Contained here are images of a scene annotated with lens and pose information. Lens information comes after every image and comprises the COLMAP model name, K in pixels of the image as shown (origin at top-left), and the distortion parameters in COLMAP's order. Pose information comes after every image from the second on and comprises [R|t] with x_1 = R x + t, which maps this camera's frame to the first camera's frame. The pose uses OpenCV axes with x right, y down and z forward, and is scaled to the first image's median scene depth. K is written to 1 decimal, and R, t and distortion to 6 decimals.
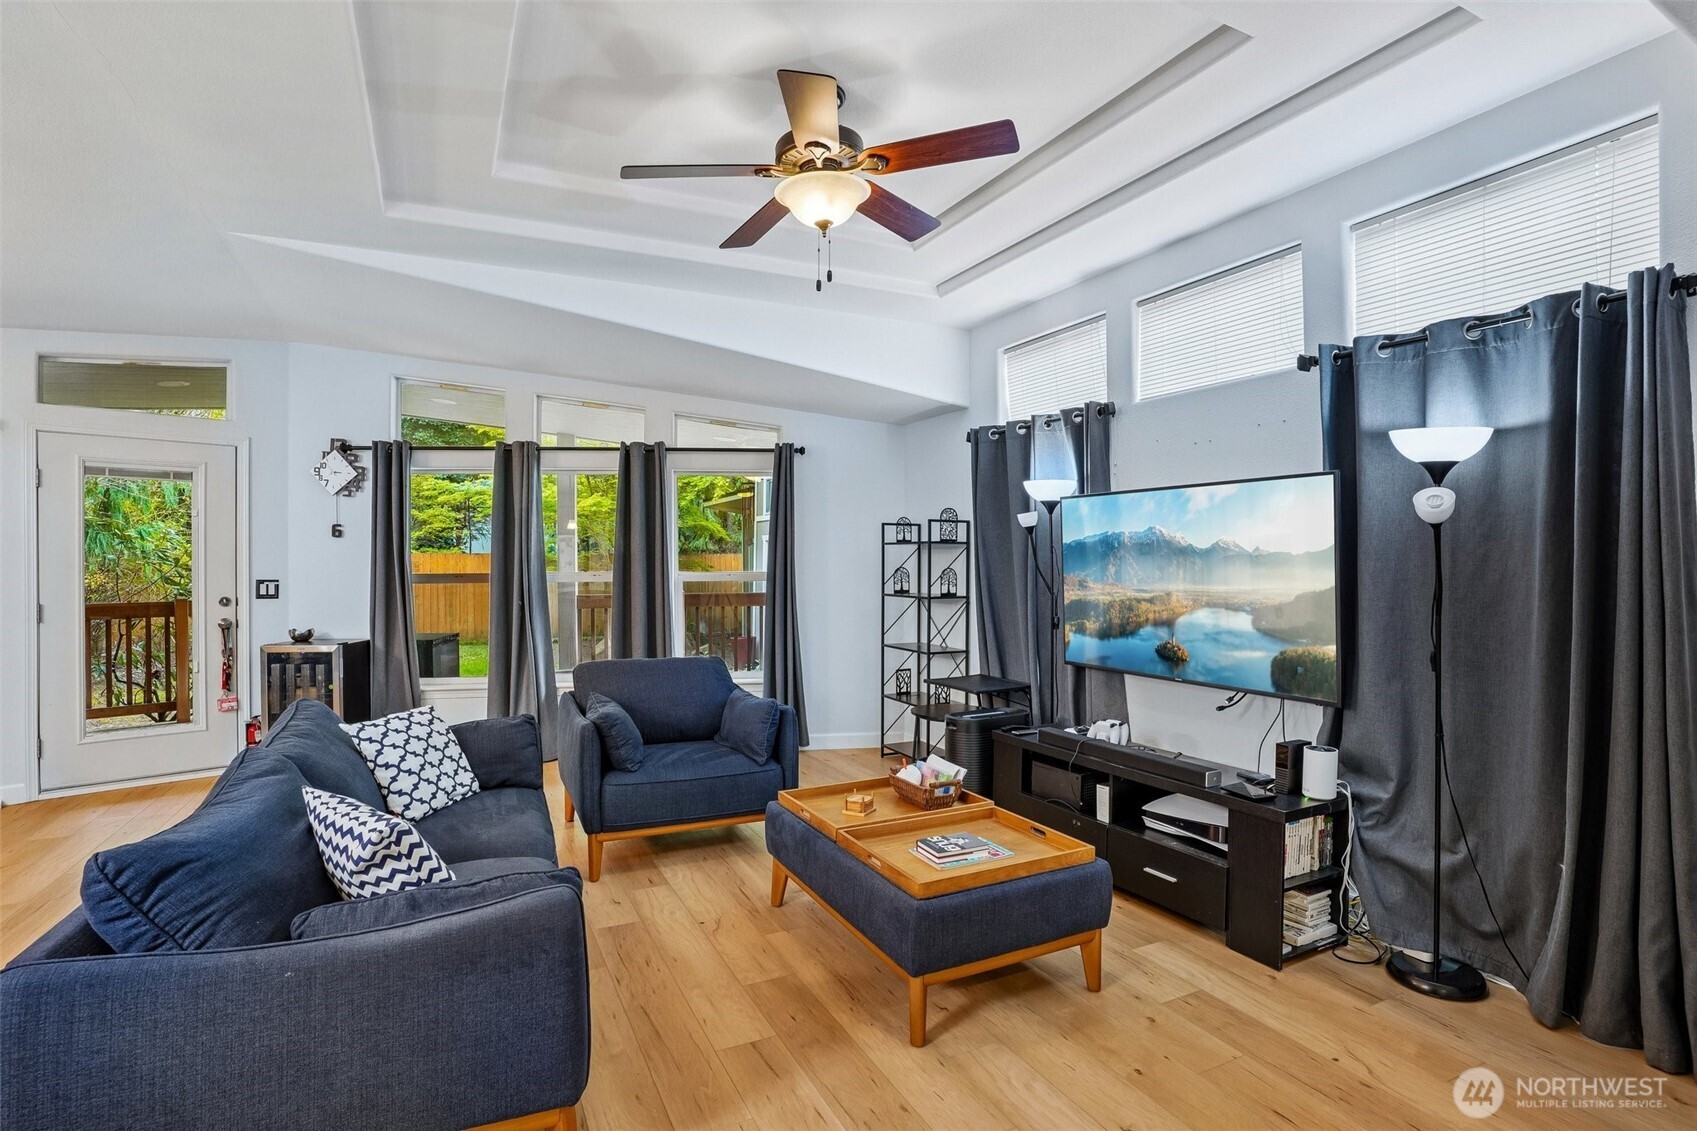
lens RADIAL K [[841.1, 0, 848.5], [0, 841.1, 565.5], [0, 0, 1]] dist [-0.093658, 0.046981]
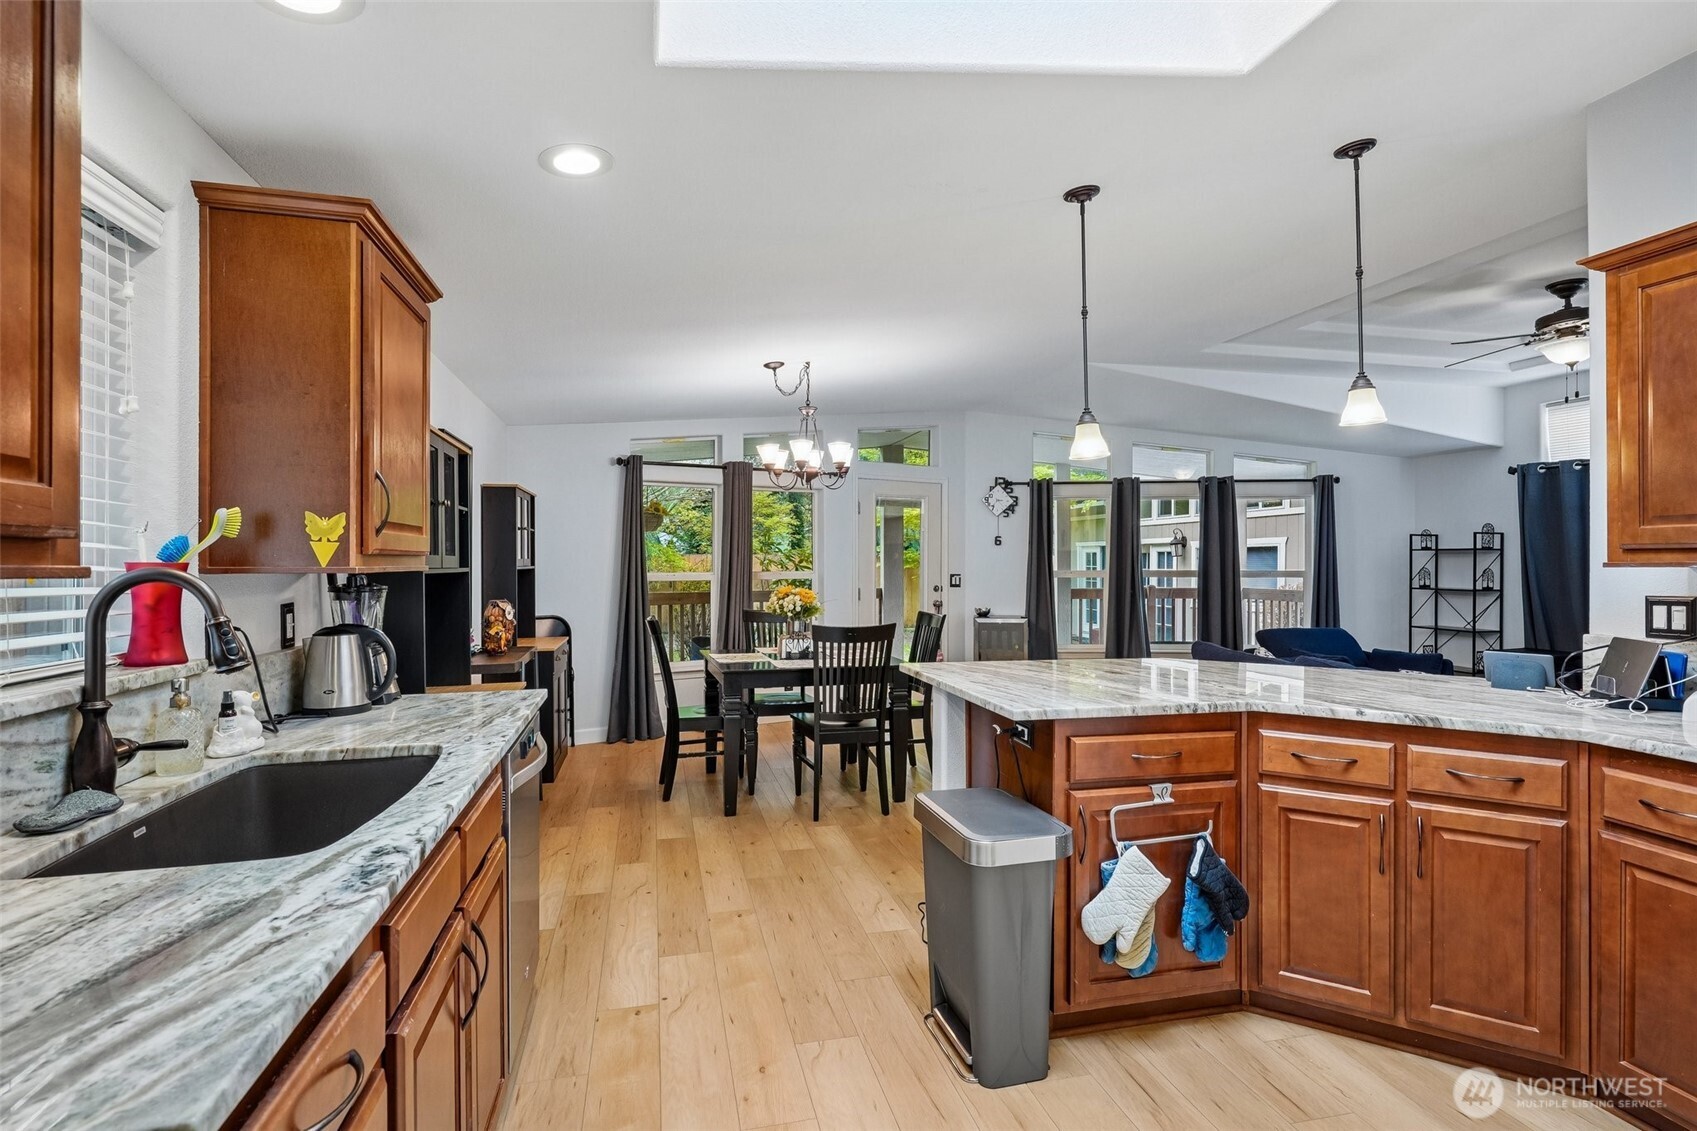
lens RADIAL K [[830.8, 0, 852.0], [0, 830.8, 559.2], [0, 0, 1]] dist [0.005474, -0.001574]
pose [[0.975464, 0.002393, -0.220145, -0.782995], [-0.003982, 0.999969, -0.006778, 0.001713], [0.220122, 0.007488, 0.975444, -0.697944]]
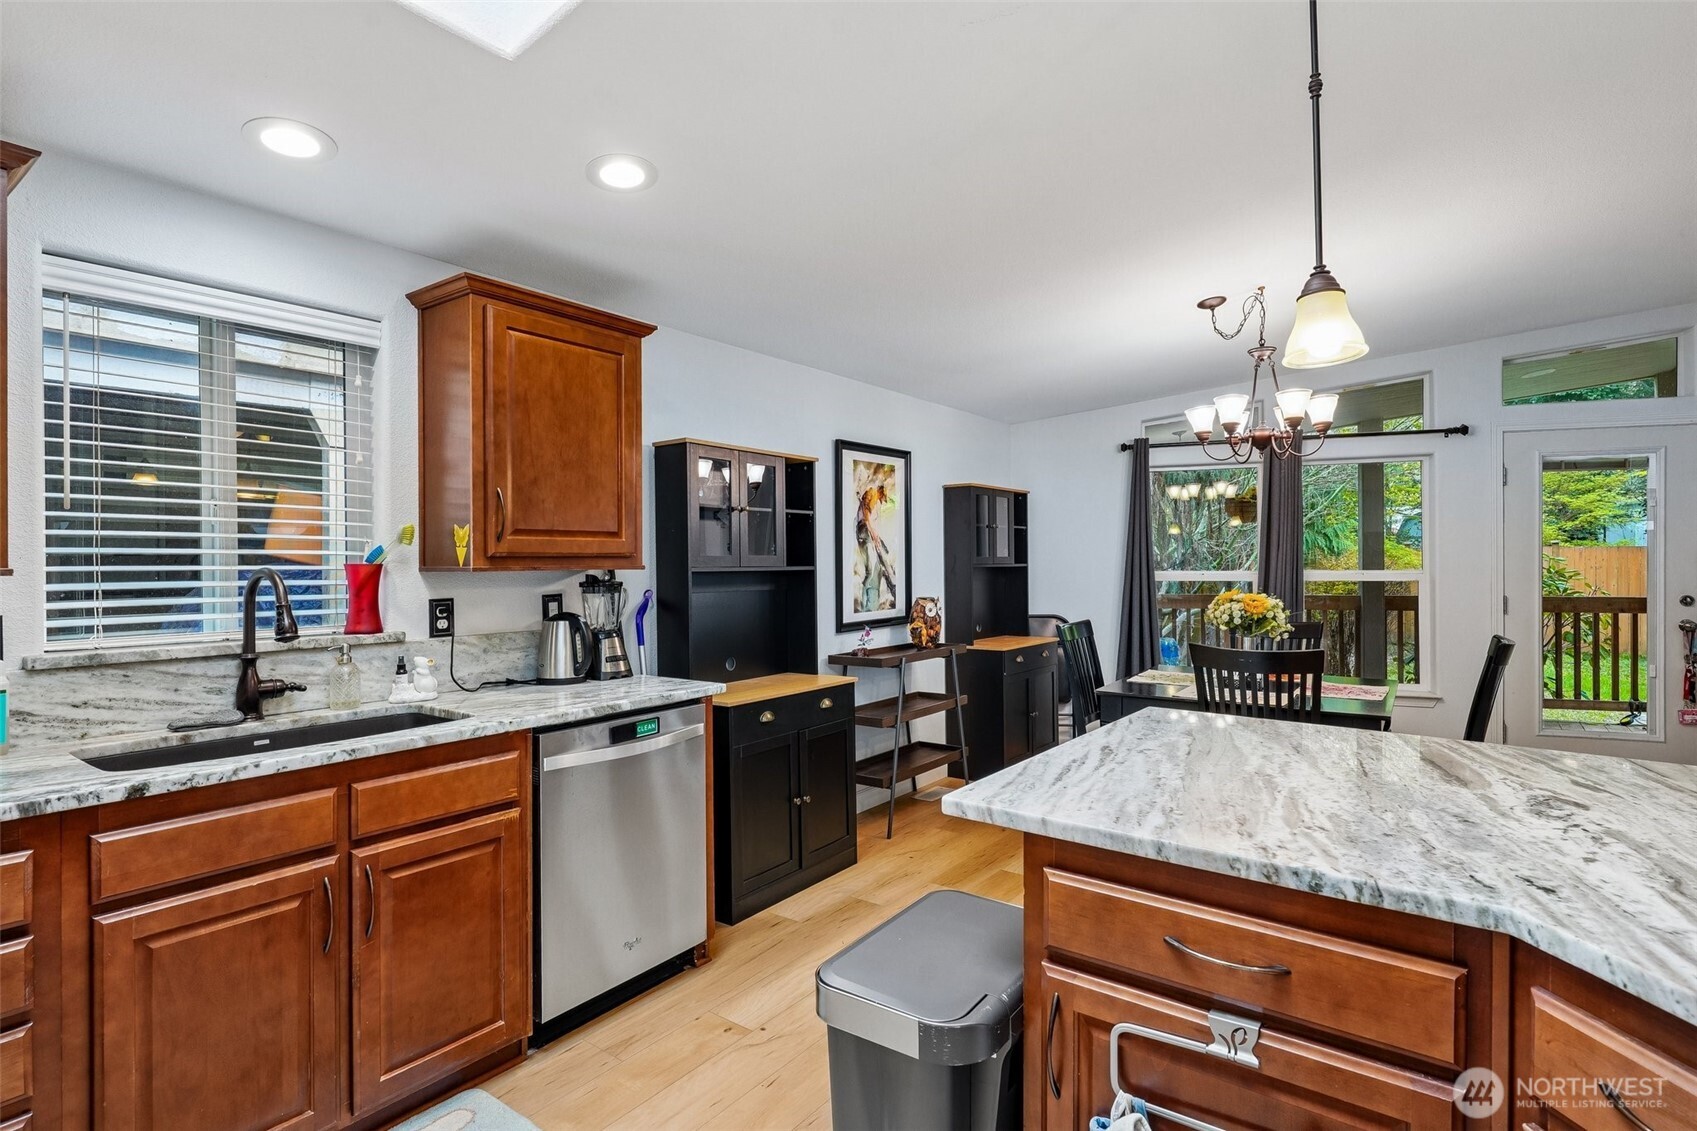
lens RADIAL K [[830.8, 0, 852.0], [0, 830.8, 559.2], [0, 0, 1]] dist [0.005474, -0.001574]
pose [[0.454284, -0.000934, -0.890856, -0.496721], [0.000500, 1.000000, -0.000793, -0.000677], [0.890857, -0.000085, 0.454285, -0.308910]]
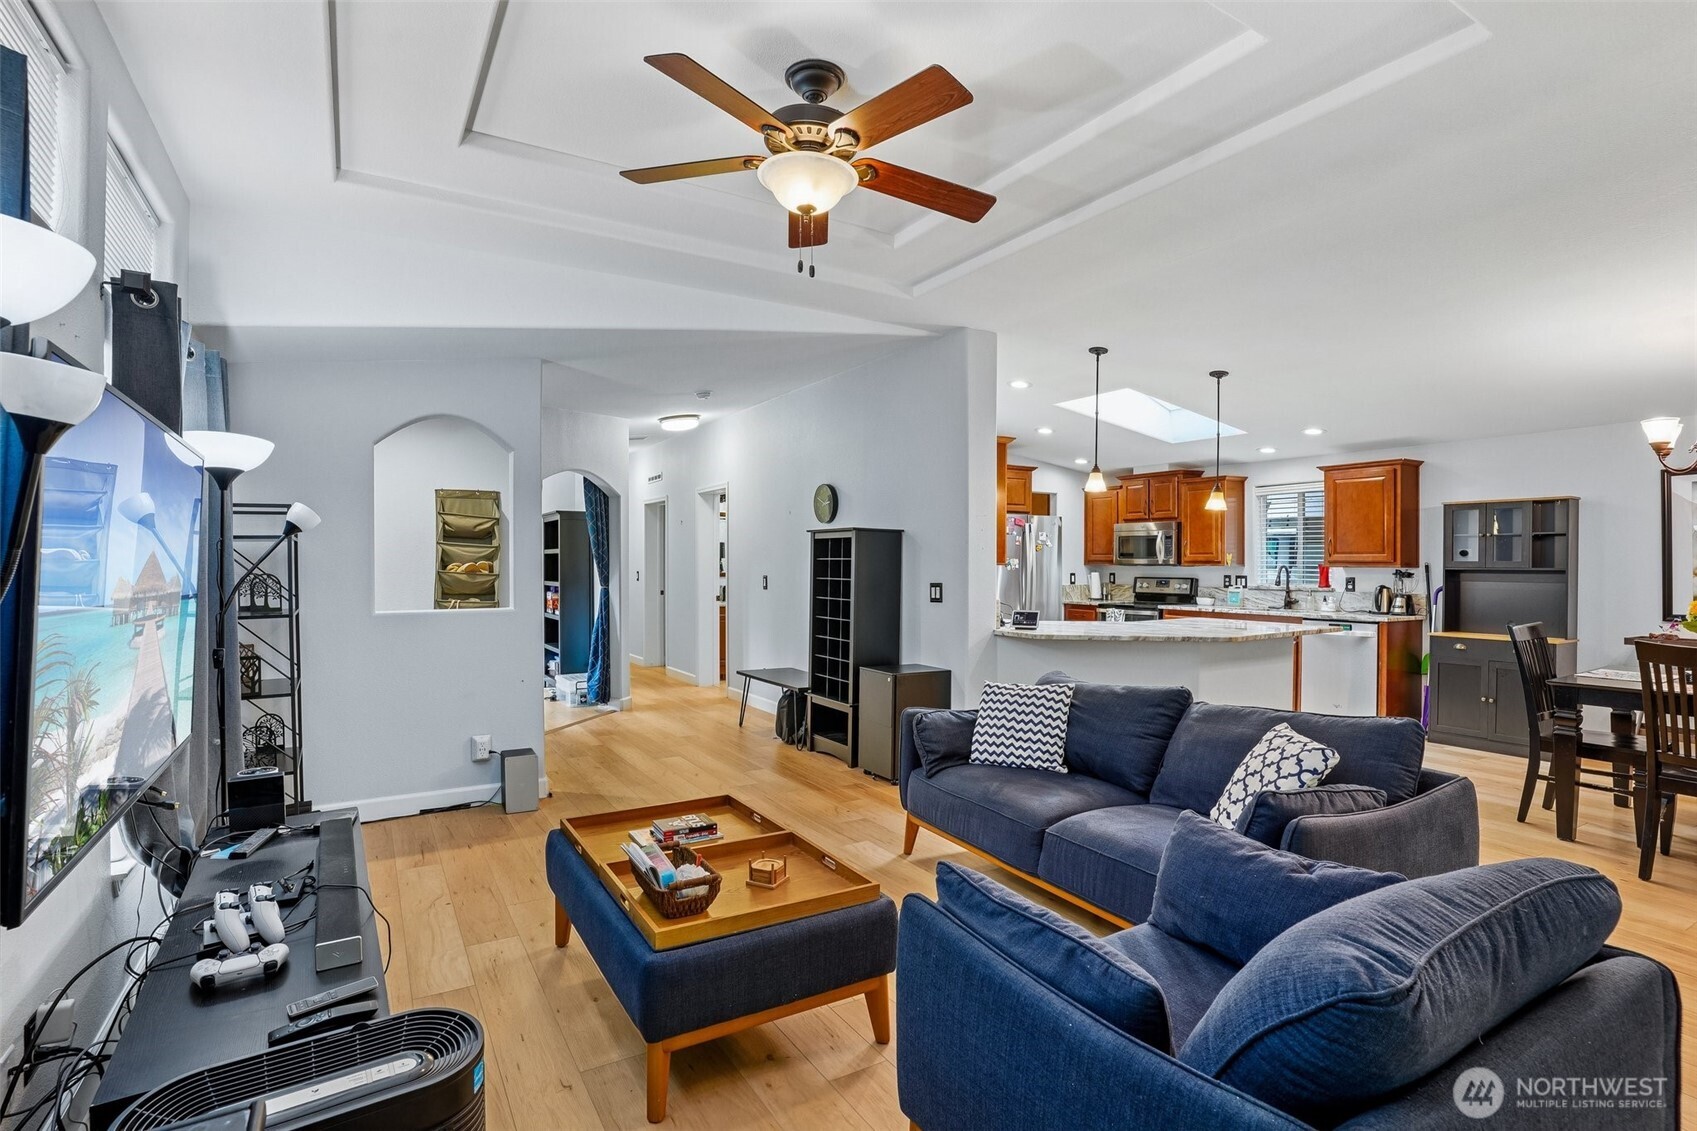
lens RADIAL K [[821.7, 0, 848.5], [0, 821.7, 565.5], [0, 0, 1]] dist [-0.000011, -0.000361]
pose [[-0.996292, -0.001491, -0.086025, 0.003936], [-0.002325, 0.999951, 0.009592, -0.010216], [0.086006, 0.009757, -0.996247, 1.424590]]
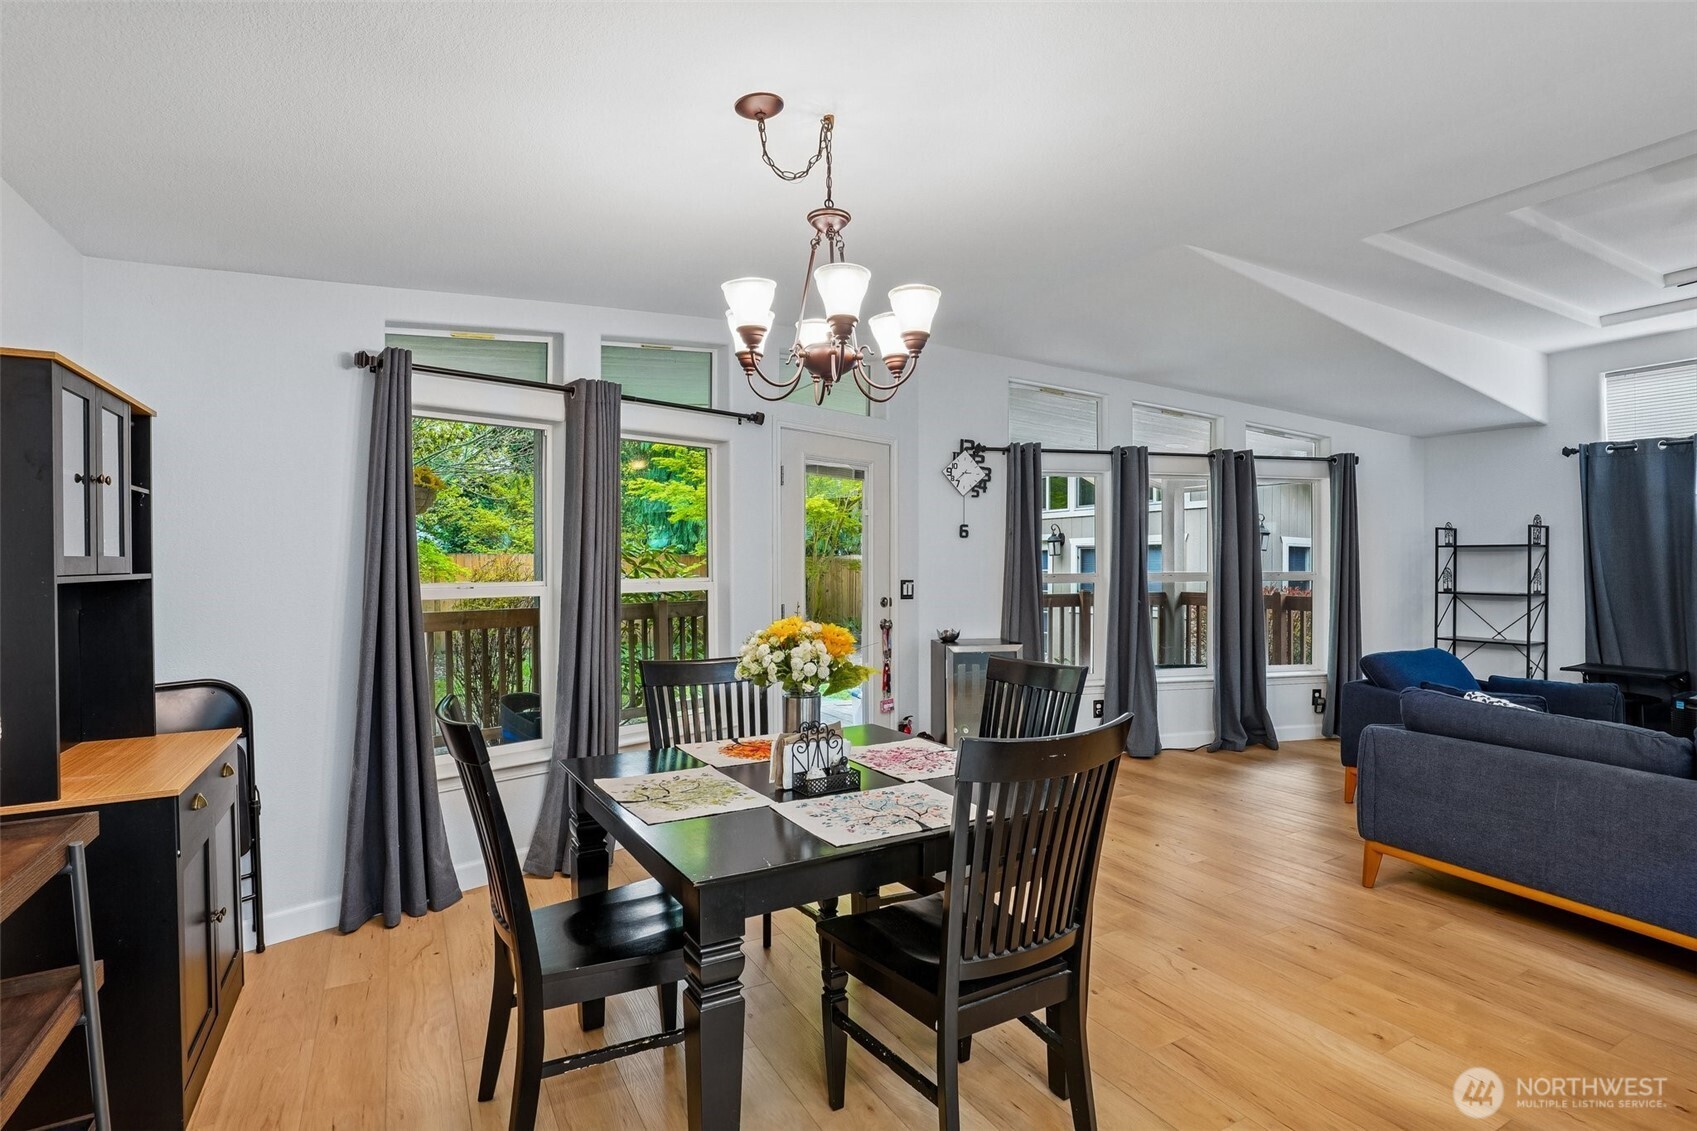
lens RADIAL K [[836.3, 0, 858.8], [0, 836.3, 565.9], [0, 0, 1]] dist [-0.084820, 0.042100]
pose [[0.998597, 0.000836, 0.052939, -1.143568], [-0.000848, 1.000000, 0.000215, 0.000243], [-0.052939, -0.000259, 0.998598, -0.027941]]
